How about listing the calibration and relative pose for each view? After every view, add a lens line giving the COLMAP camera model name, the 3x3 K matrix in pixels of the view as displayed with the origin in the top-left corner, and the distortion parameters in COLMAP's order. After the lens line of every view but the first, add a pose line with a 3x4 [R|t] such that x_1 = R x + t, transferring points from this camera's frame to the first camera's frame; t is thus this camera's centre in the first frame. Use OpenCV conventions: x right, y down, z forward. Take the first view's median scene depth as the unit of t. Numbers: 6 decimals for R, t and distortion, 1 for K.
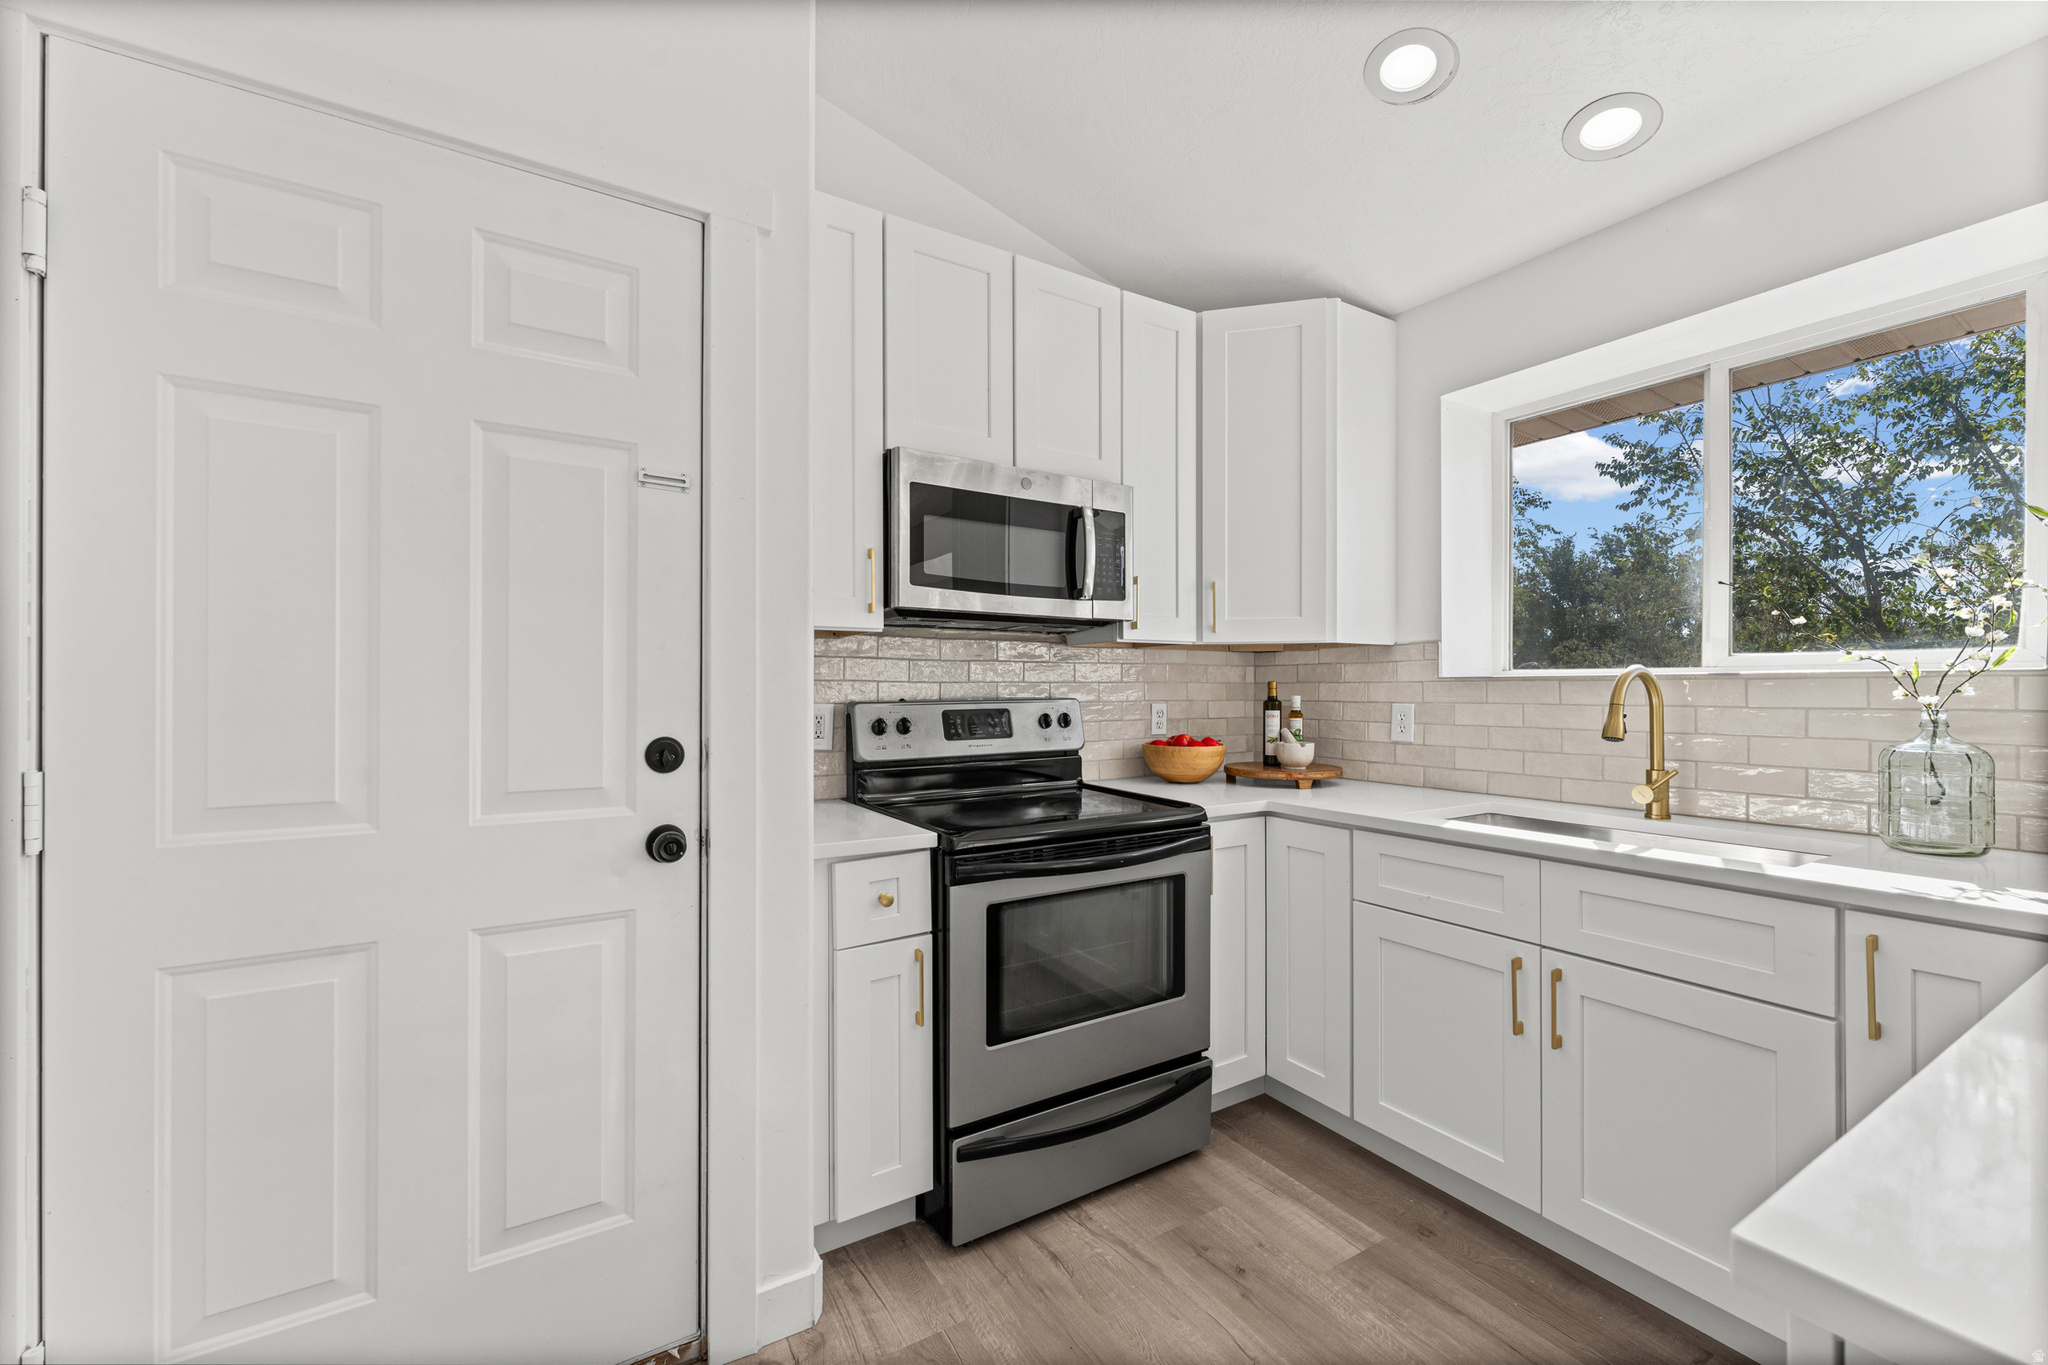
lens RADIAL K [[815.9, 0, 1023.0], [0, 815.9, 688.0], [0, 0, 1]] dist [0.000501, -0.000119]
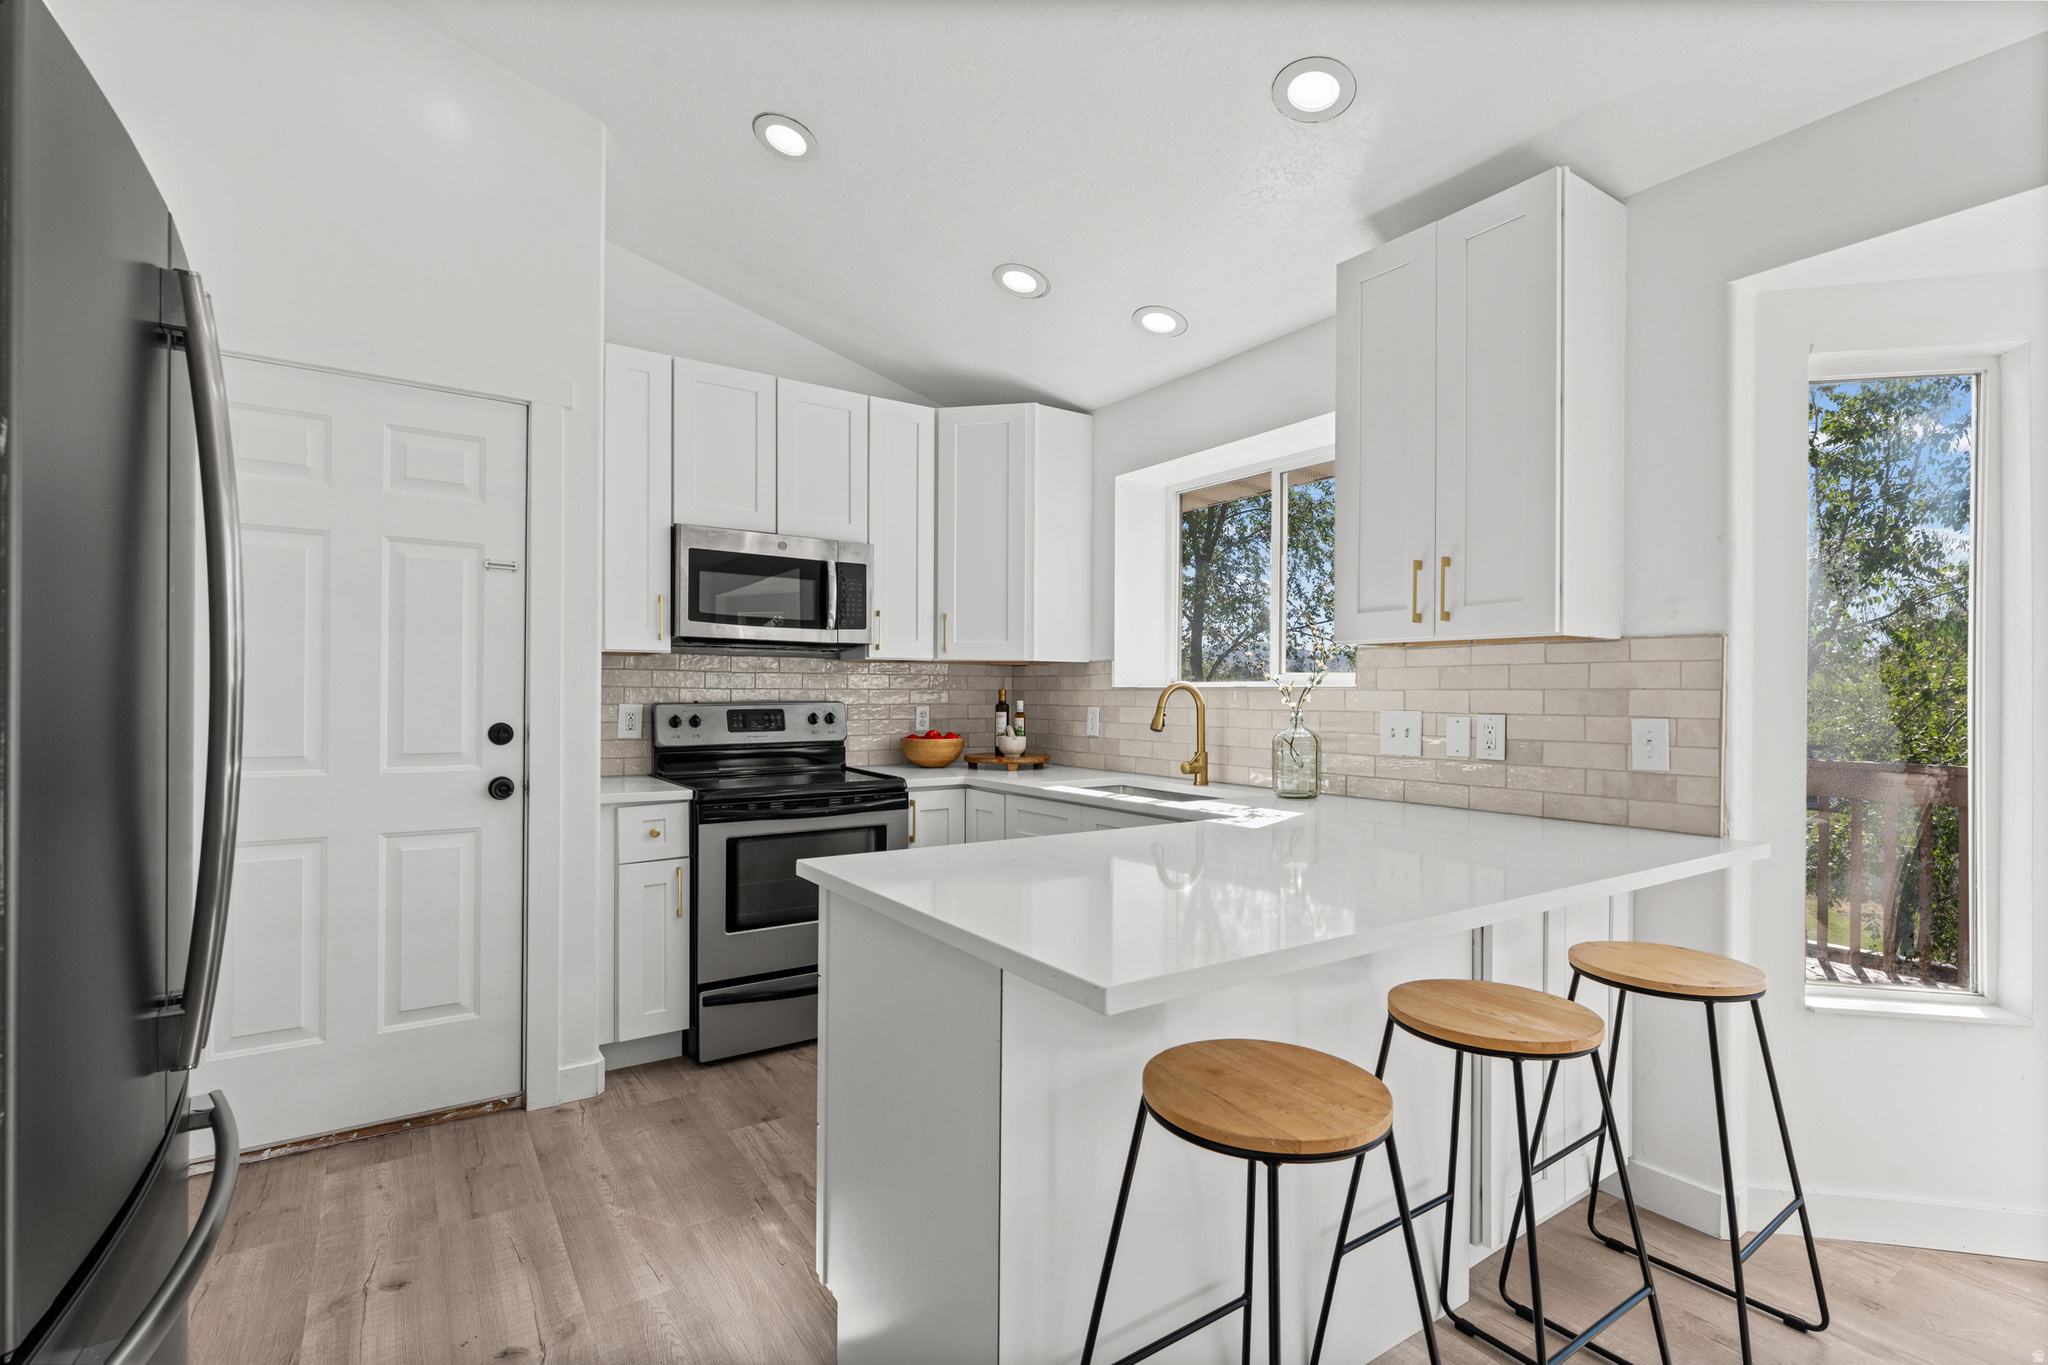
lens RADIAL K [[934.7, 0, 1027.2], [0, 934.7, 692.8], [0, 0, 1]] dist [-0.001980, -0.000419]
pose [[0.998837, 0.005914, 0.047844, 0.374179], [-0.005948, 0.999982, 0.000567, -0.005100], [-0.047840, -0.000851, 0.998855, -0.655560]]
